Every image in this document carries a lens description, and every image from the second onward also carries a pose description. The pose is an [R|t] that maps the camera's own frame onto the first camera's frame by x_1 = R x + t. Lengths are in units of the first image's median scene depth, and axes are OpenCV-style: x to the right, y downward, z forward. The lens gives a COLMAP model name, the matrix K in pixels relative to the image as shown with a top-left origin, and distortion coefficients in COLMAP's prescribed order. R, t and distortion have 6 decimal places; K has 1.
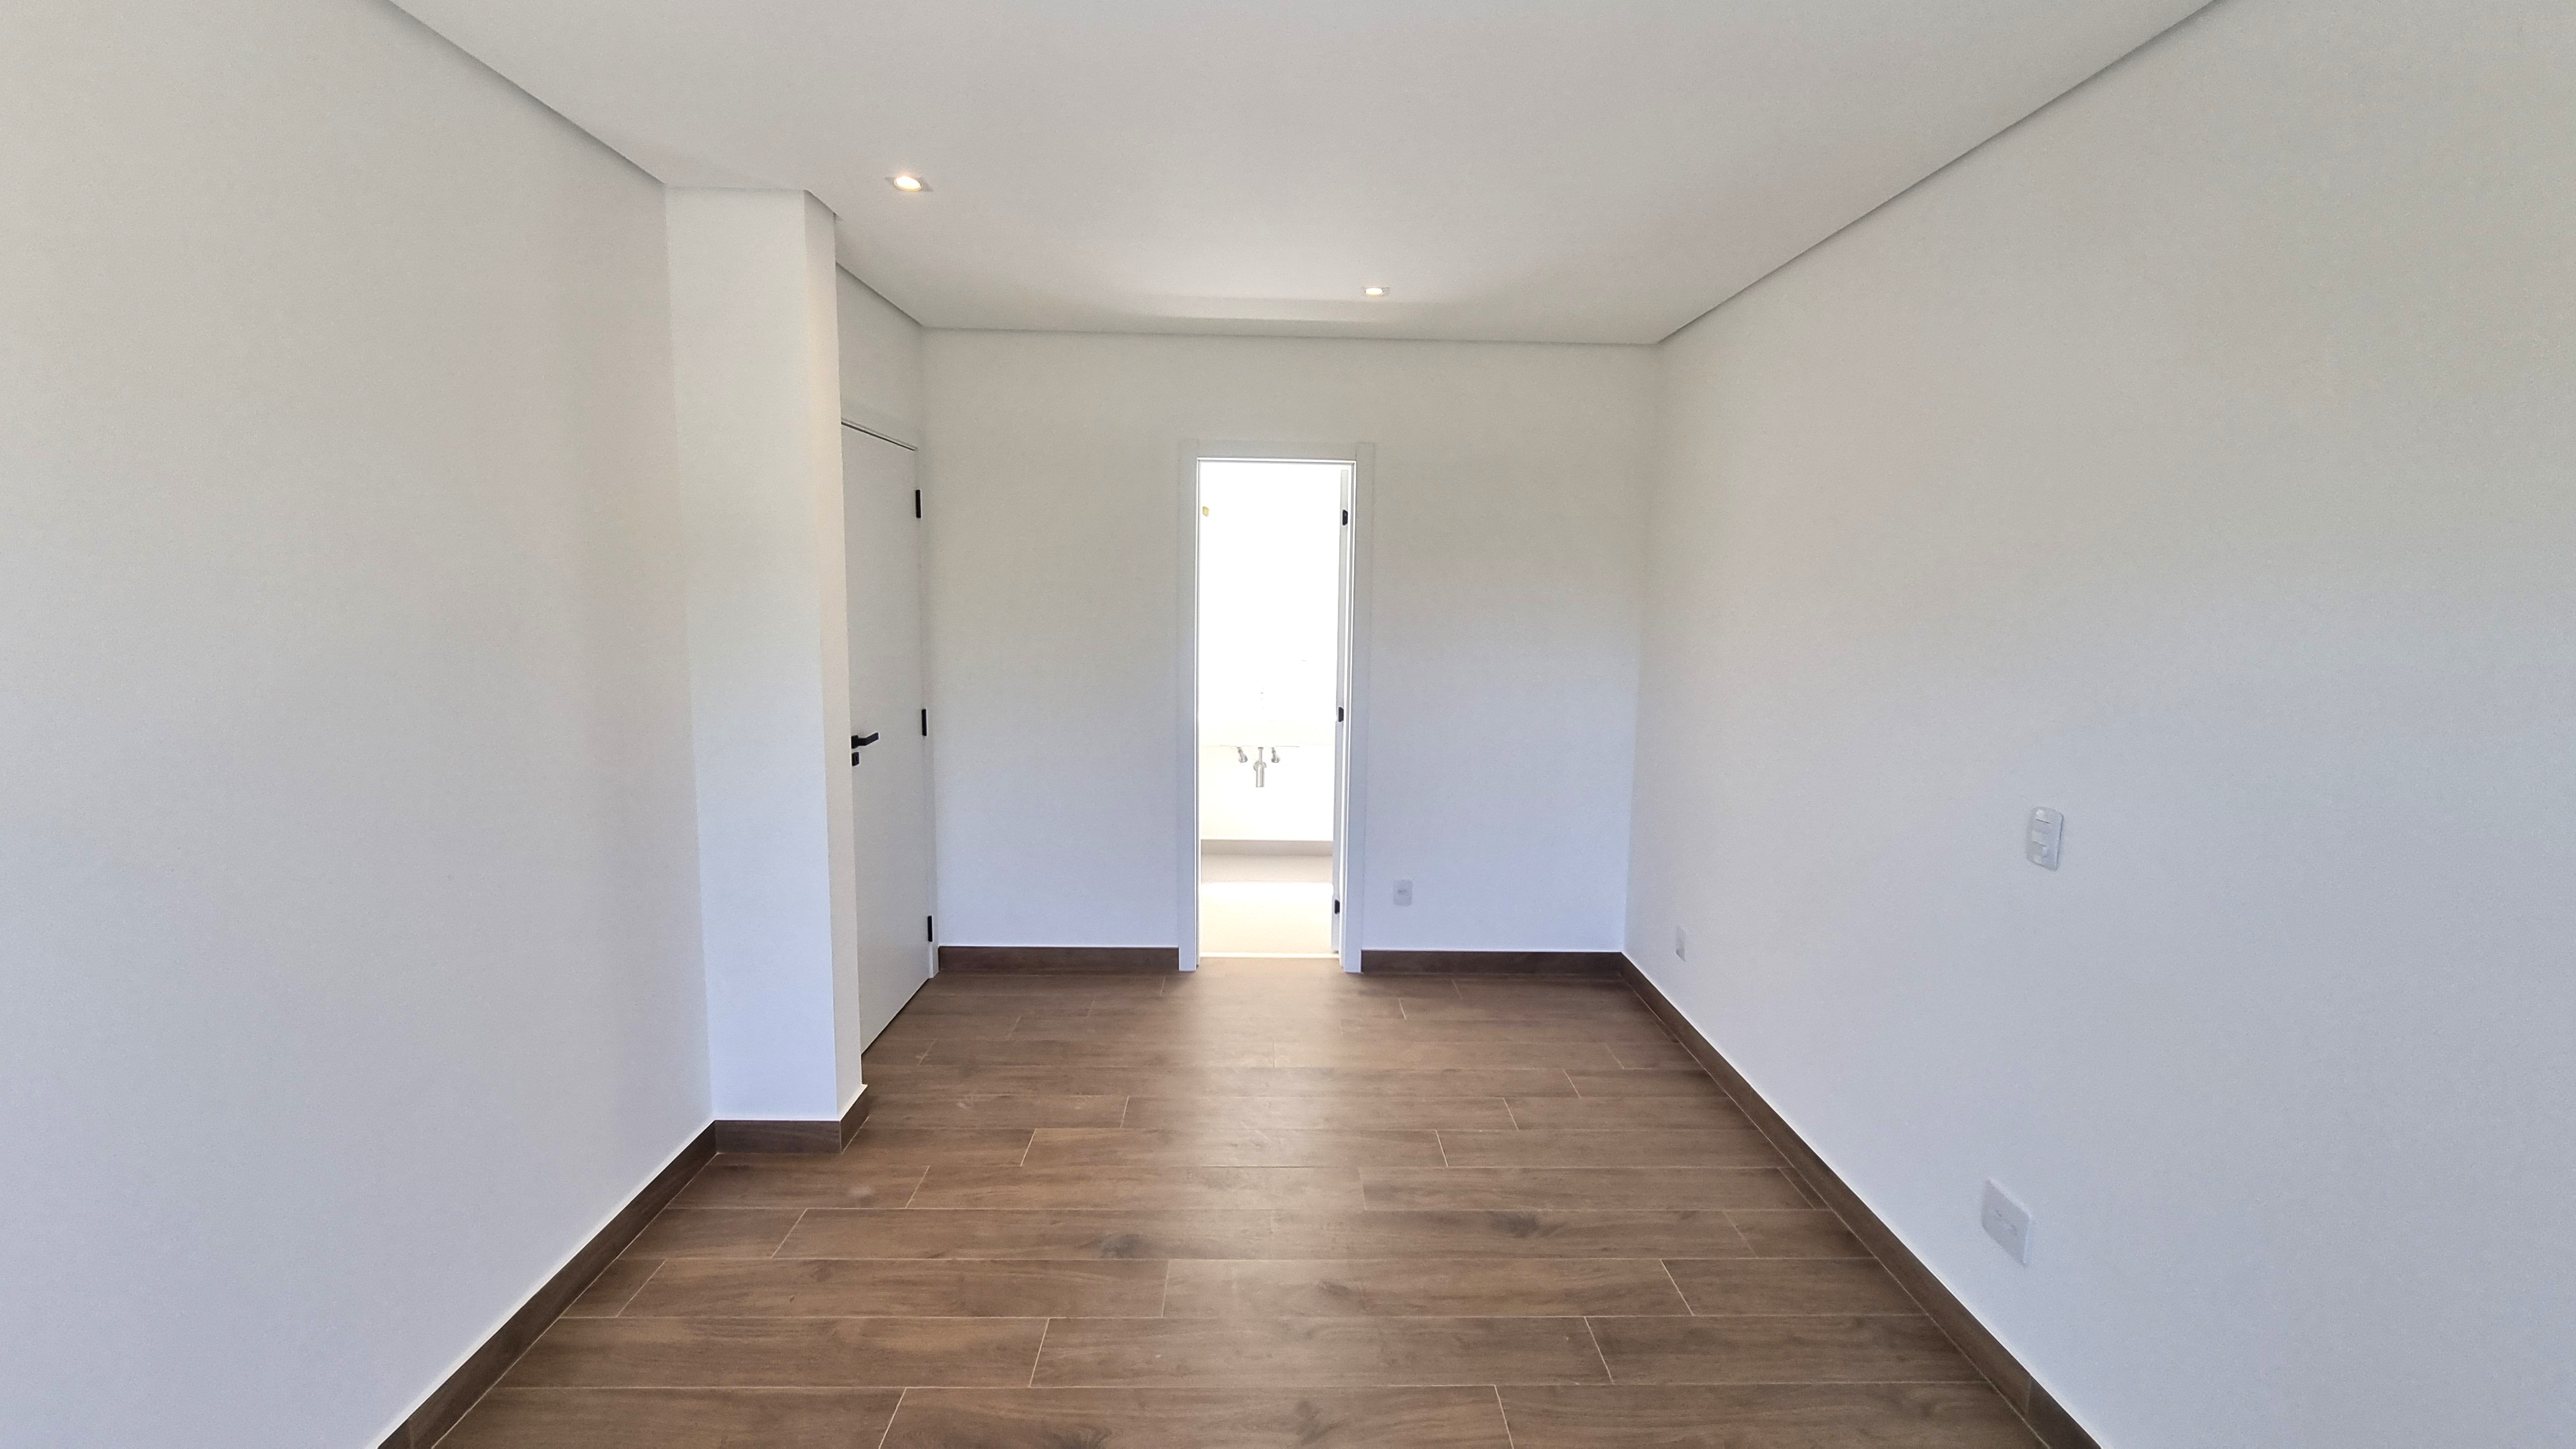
lens RADIAL K [[1053.0, 0, 1283.8], [0, 1053.0, 712.2], [0, 0, 1]] dist [-0.000583, -0.000297]
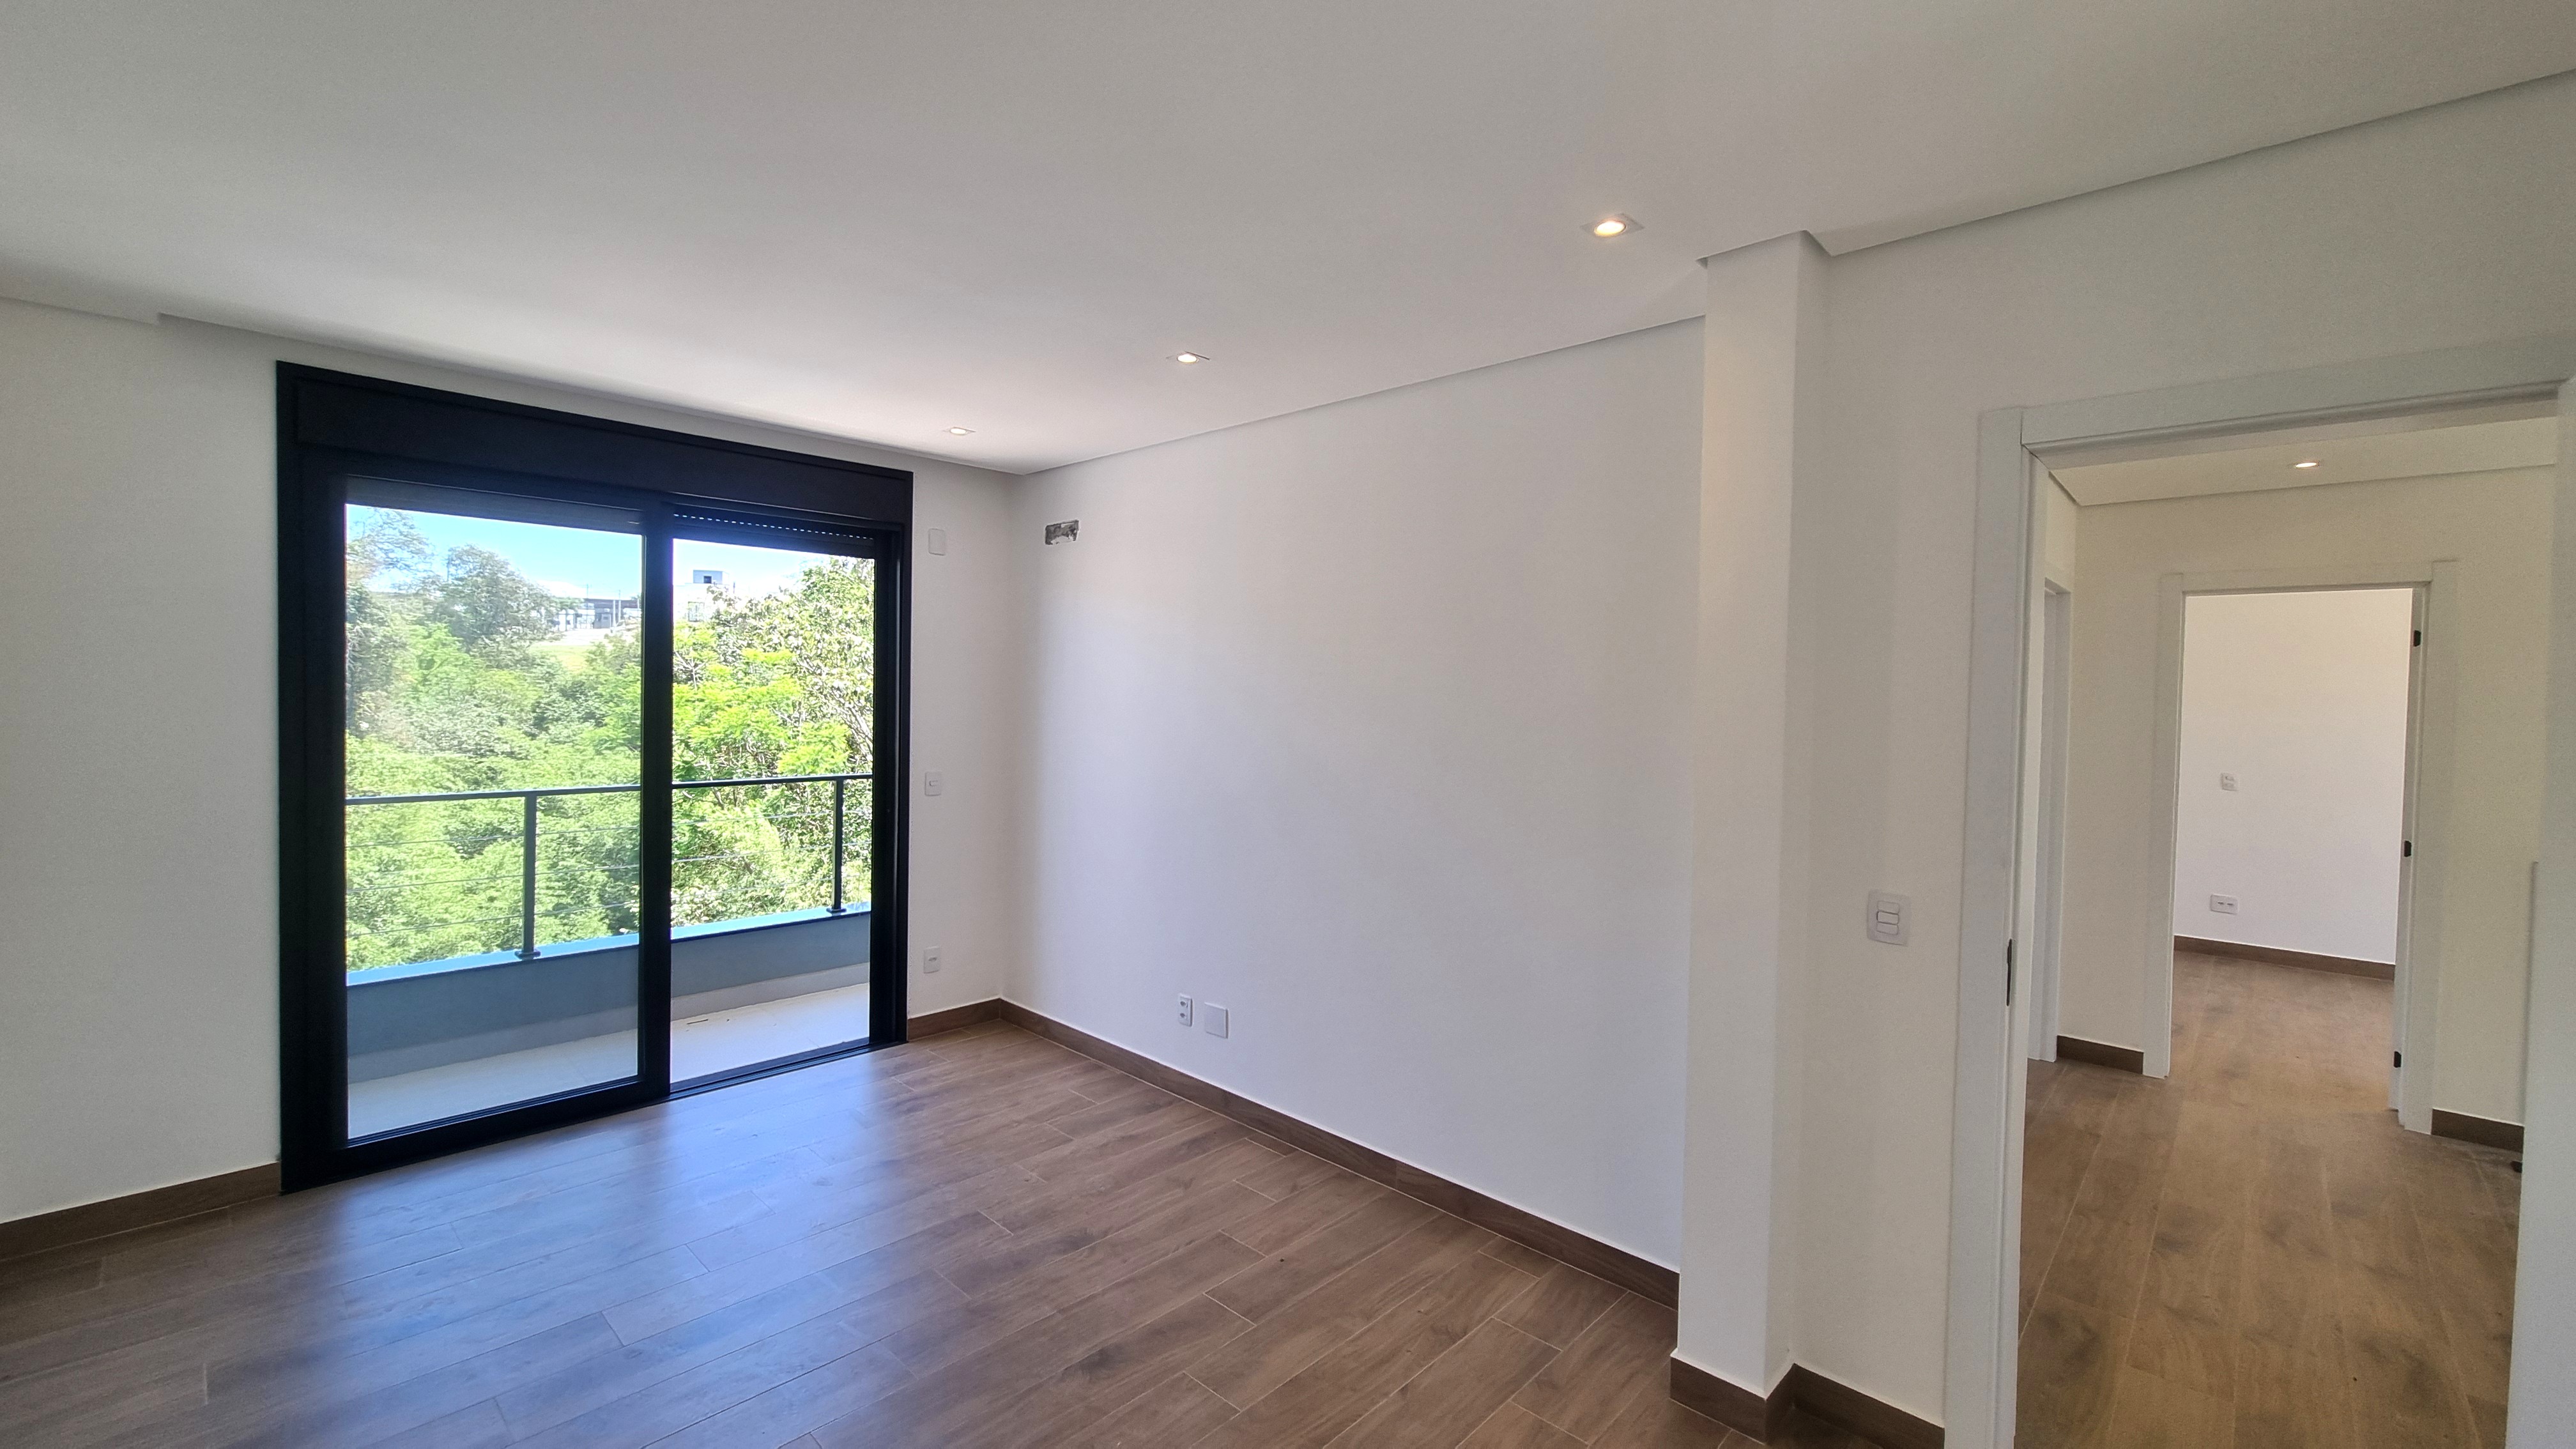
lens RADIAL K [[1054.3, 0, 1285.7], [0, 1054.3, 728.0], [0, 0, 1]] dist [0.012363, -0.000711]
pose [[-0.700311, -0.003479, -0.713830, 0.482892], [-0.116103, 0.987228, 0.109093, -0.189947], [0.704333, 0.159277, -0.691770, 1.651249]]
